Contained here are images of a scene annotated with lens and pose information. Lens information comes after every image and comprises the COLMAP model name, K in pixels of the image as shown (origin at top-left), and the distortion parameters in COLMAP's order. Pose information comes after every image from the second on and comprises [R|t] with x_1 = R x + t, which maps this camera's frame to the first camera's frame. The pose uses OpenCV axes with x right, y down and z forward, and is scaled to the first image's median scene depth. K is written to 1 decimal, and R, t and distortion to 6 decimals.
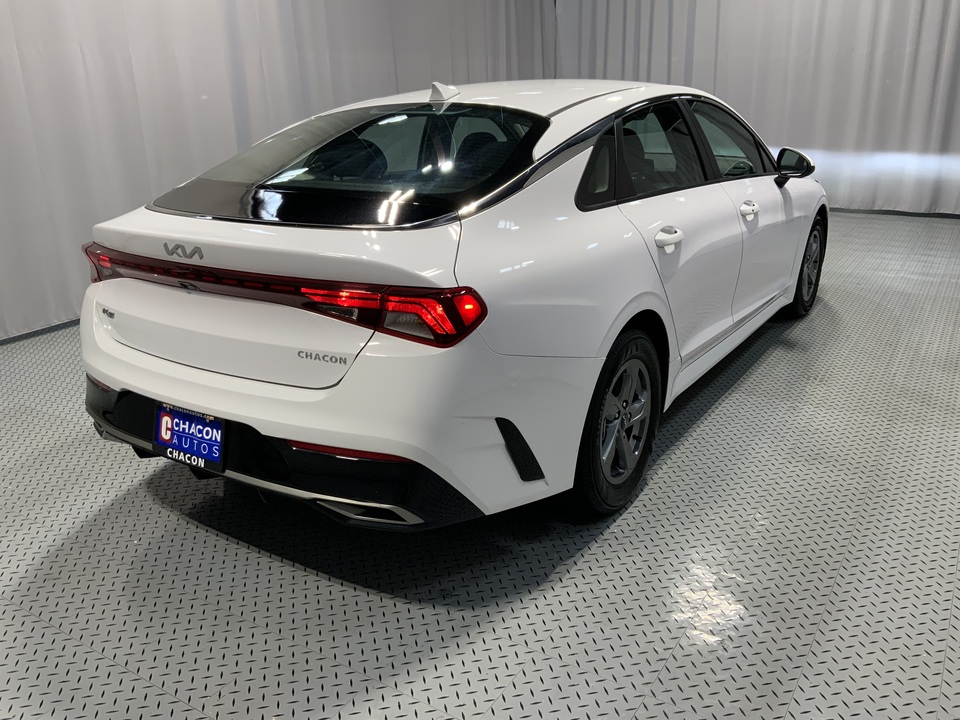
lens RADIAL K [[766.8, 0, 480.0], [0, 766.8, 360.0], [0, 0, 1]] dist [0.152174, -0.315954]
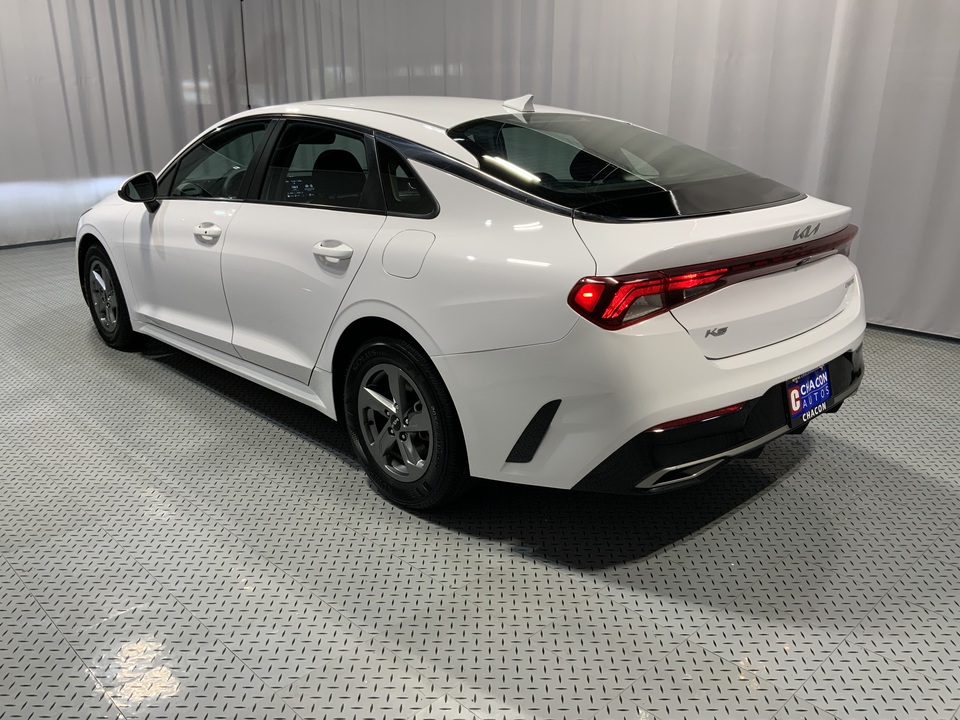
lens RADIAL K [[766.8, 0, 480.0], [0, 766.8, 360.0], [0, 0, 1]] dist [0.152174, -0.315954]
pose [[0.238539, -0.274897, 0.931413, -1.585762], [0.314297, 0.929334, 0.193791, -0.332186], [-0.918867, 0.246514, 0.308082, 1.106725]]
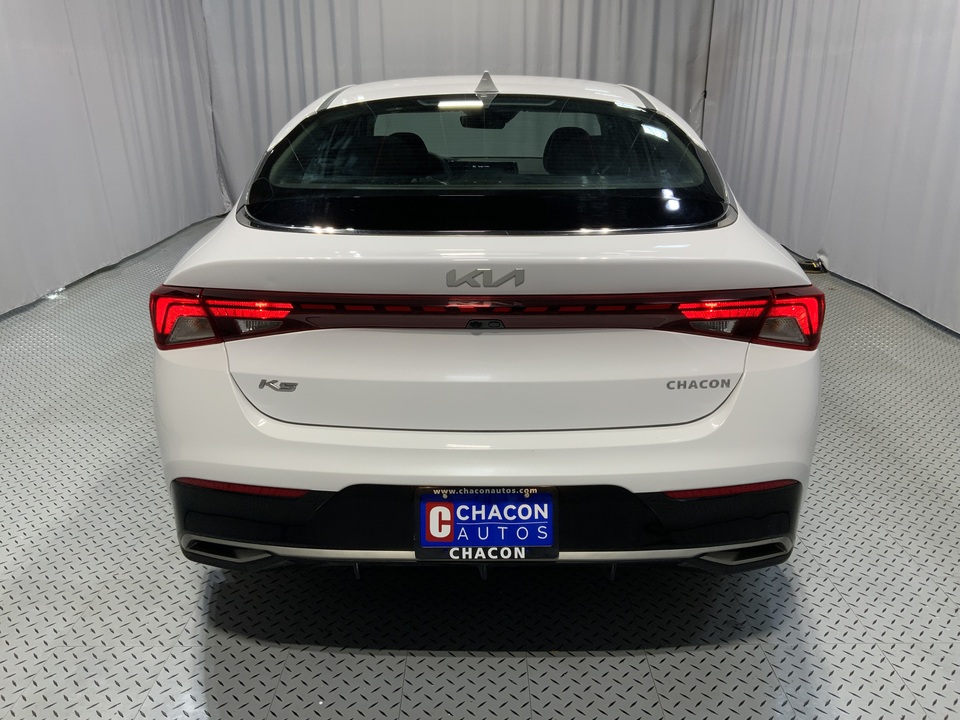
lens RADIAL K [[766.8, 0, 480.0], [0, 766.8, 360.0], [0, 0, 1]] dist [0.152174, -0.315954]
pose [[0.845924, -0.149531, 0.511910, -0.754619], [0.158168, 0.987044, 0.026950, -0.080926], [-0.509308, 0.058170, 0.858616, 0.364007]]
